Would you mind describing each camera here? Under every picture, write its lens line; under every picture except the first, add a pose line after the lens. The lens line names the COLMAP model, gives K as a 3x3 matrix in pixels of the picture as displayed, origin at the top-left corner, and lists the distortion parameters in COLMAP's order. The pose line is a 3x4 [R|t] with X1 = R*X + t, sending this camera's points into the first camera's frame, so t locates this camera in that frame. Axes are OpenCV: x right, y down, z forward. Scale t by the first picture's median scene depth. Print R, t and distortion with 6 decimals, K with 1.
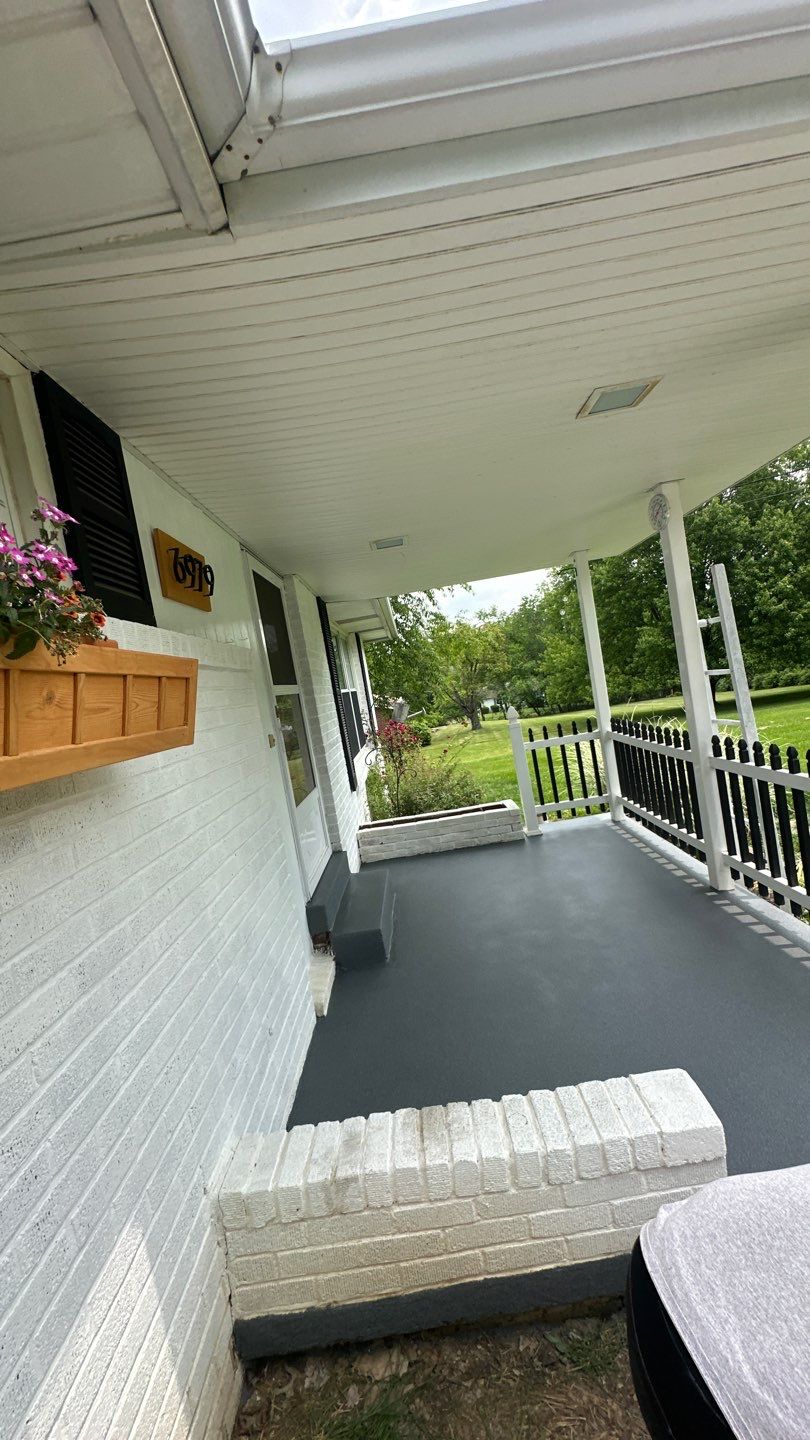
lens RADIAL K [[572.3, 0, 406.2], [0, 572.3, 719.2], [0, 0, 1]] dist [-0.001918, 0.001362]
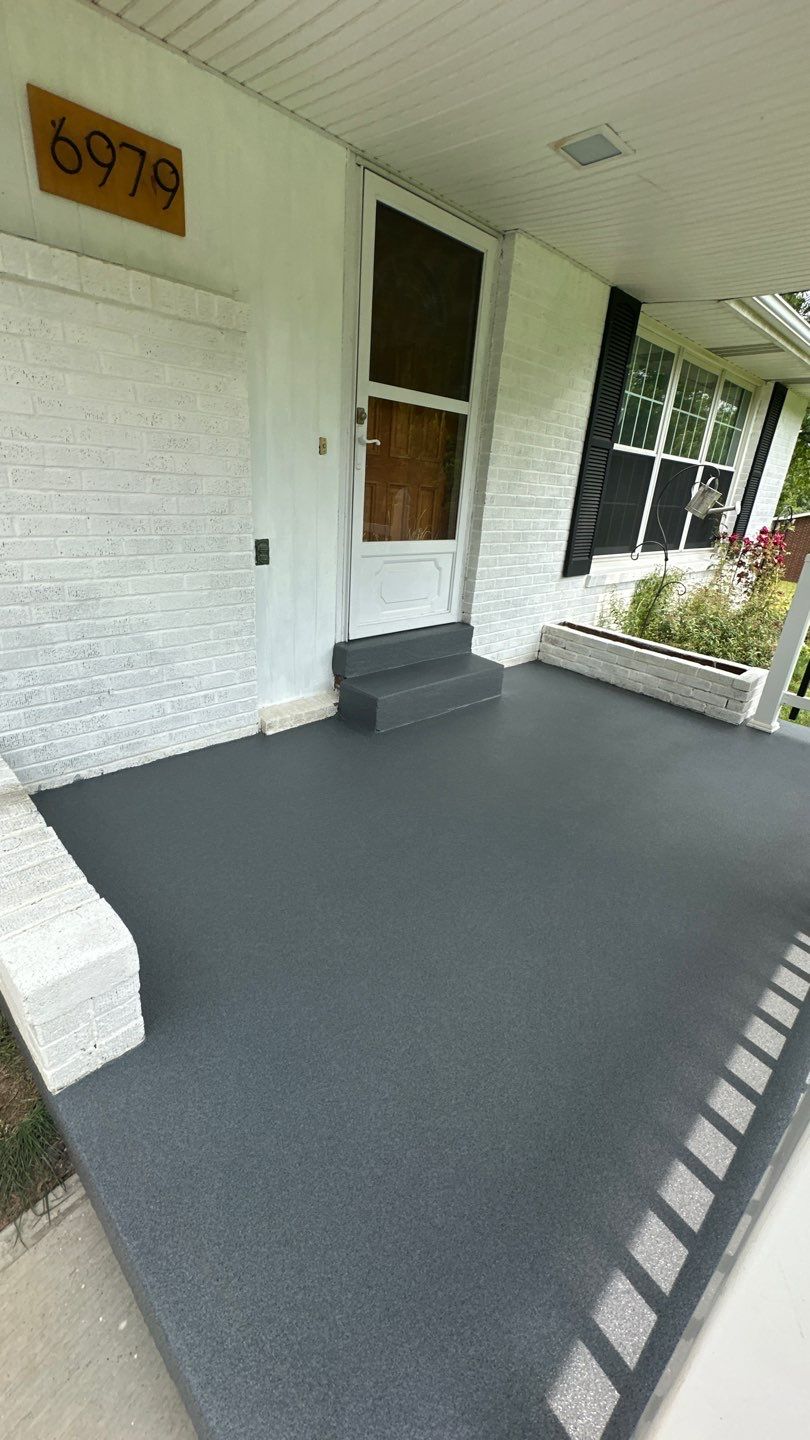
lens RADIAL K [[572.3, 0, 406.3], [0, 572.3, 716.8], [0, 0, 1]] dist [-0.001918, 0.001362]
pose [[0.678556, 0.473138, -0.561874, 0.328998], [-0.231786, 0.863761, 0.447429, -0.015346], [0.697020, -0.173371, 0.695777, 0.258022]]
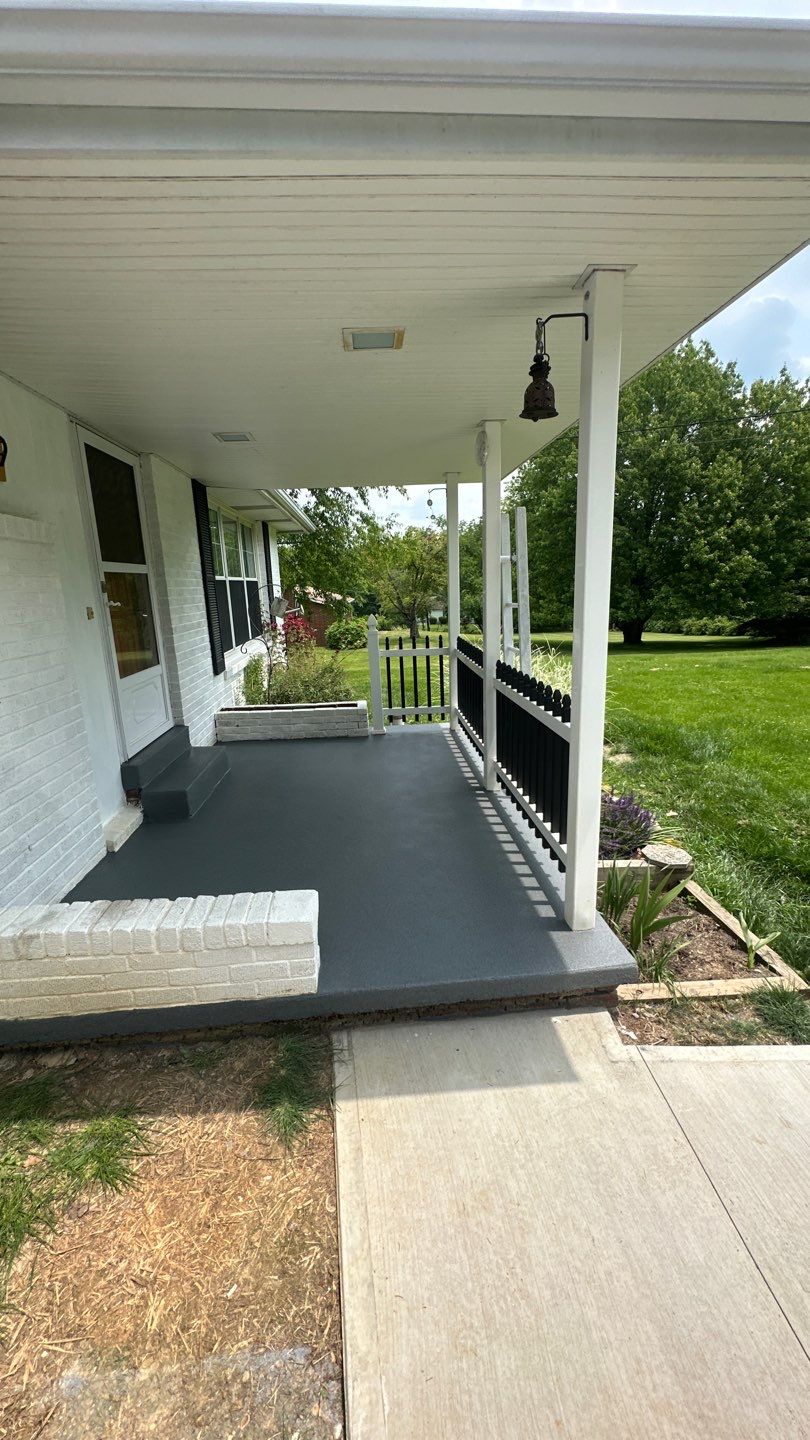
lens RADIAL K [[572.3, 0, 404.8], [0, 572.3, 718.2], [0, 0, 1]] dist [-0.001918, 0.001362]
pose [[0.988287, 0.114478, 0.100911, 0.167087], [-0.129519, 0.978919, 0.157932, -0.009763], [-0.080704, -0.169152, 0.982280, -0.092797]]
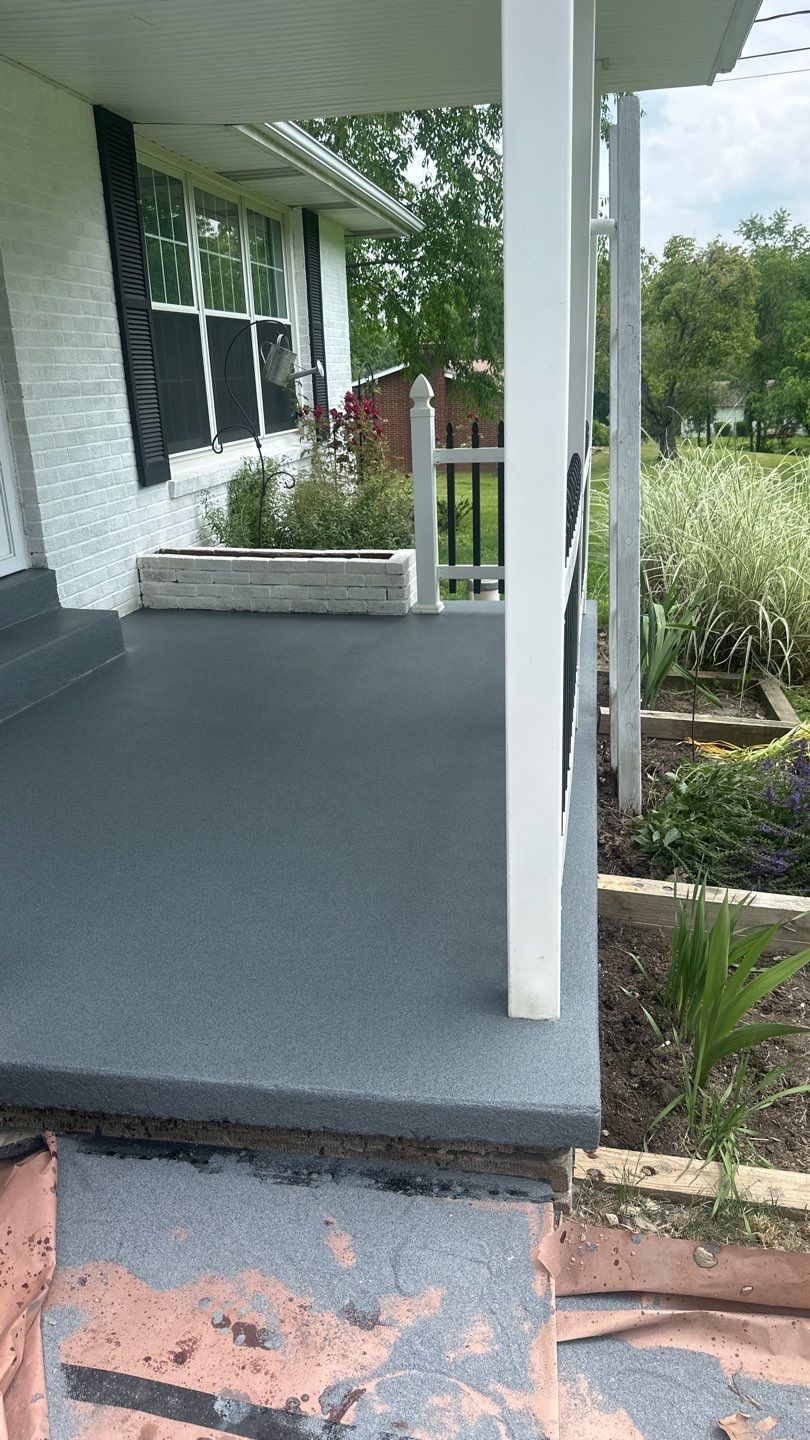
lens RADIAL K [[1010.0, 0, 415.0], [0, 1010.0, 713.1], [0, 0, 1]] dist [0.078851, -0.110040]
pose [[0.975999, 0.185524, -0.114043, 0.366148], [-0.145915, 0.945854, 0.289947, 0.002016], [0.161660, -0.266348, 0.950224, -0.010572]]
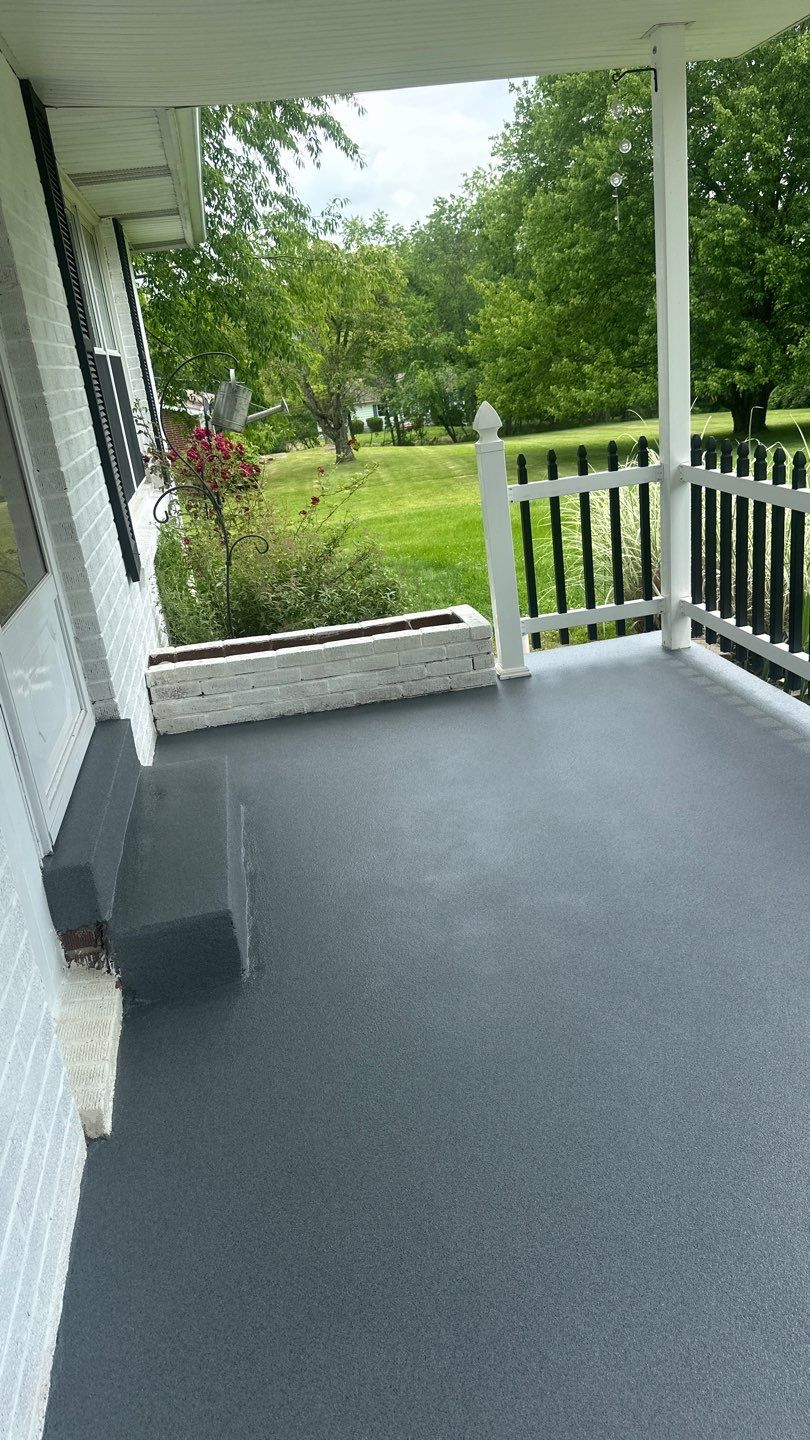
lens RADIAL K [[1010.0, 0, 413.0], [0, 1010.0, 717.0], [0, 0, 1]] dist [0.078851, -0.110040]
pose [[0.980336, -0.008902, 0.197136, -0.038172], [-0.042863, 0.965526, 0.256754, 0.015586], [-0.192626, -0.260155, 0.946158, 0.187422]]
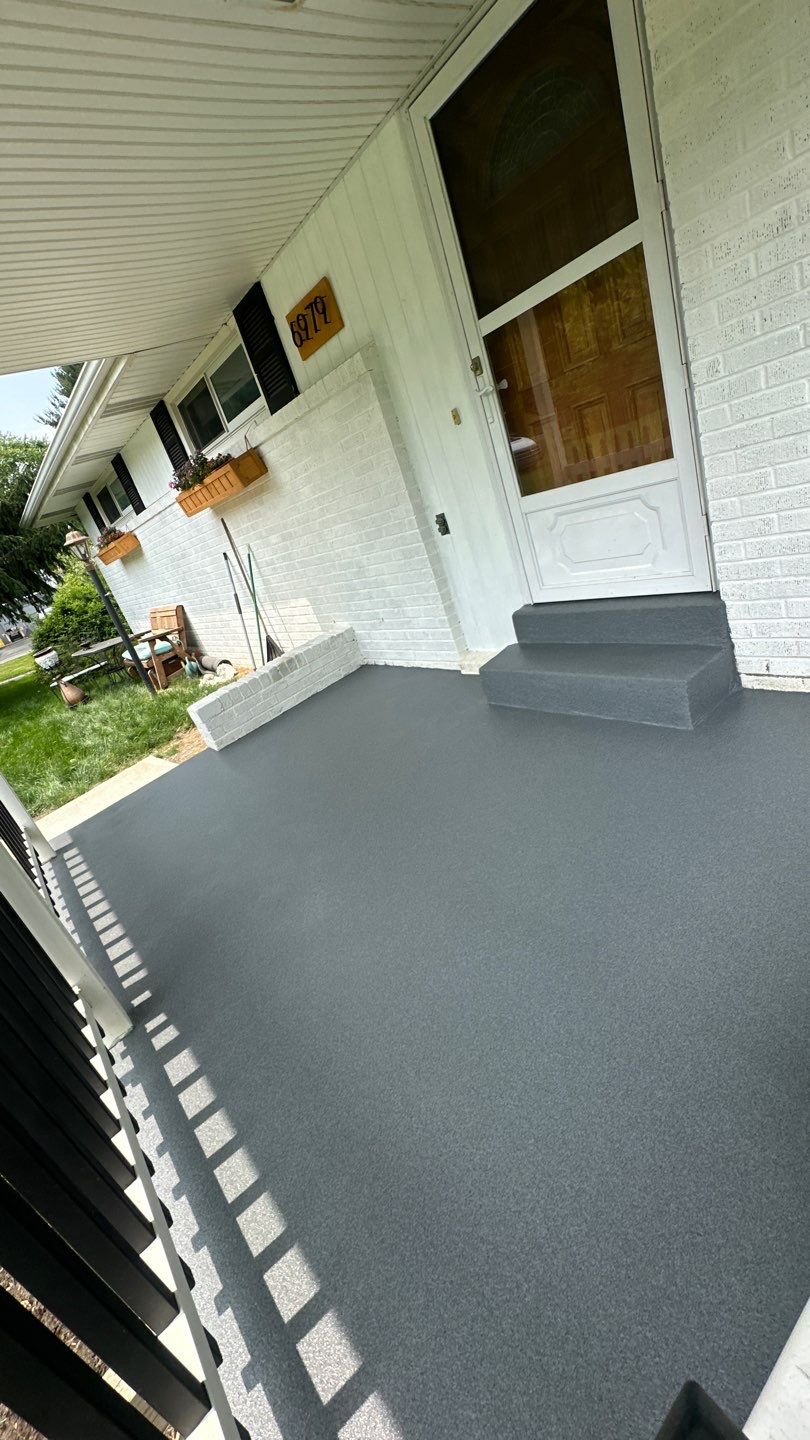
lens RADIAL K [[572.3, 0, 407.0], [0, 572.3, 719.6], [0, 0, 1]] dist [-0.001918, 0.001362]
pose [[-0.658473, 0.615708, -0.432802, 0.306333], [0.400091, 0.773457, 0.491622, -0.040834], [0.637449, 0.150559, -0.755639, 1.054482]]
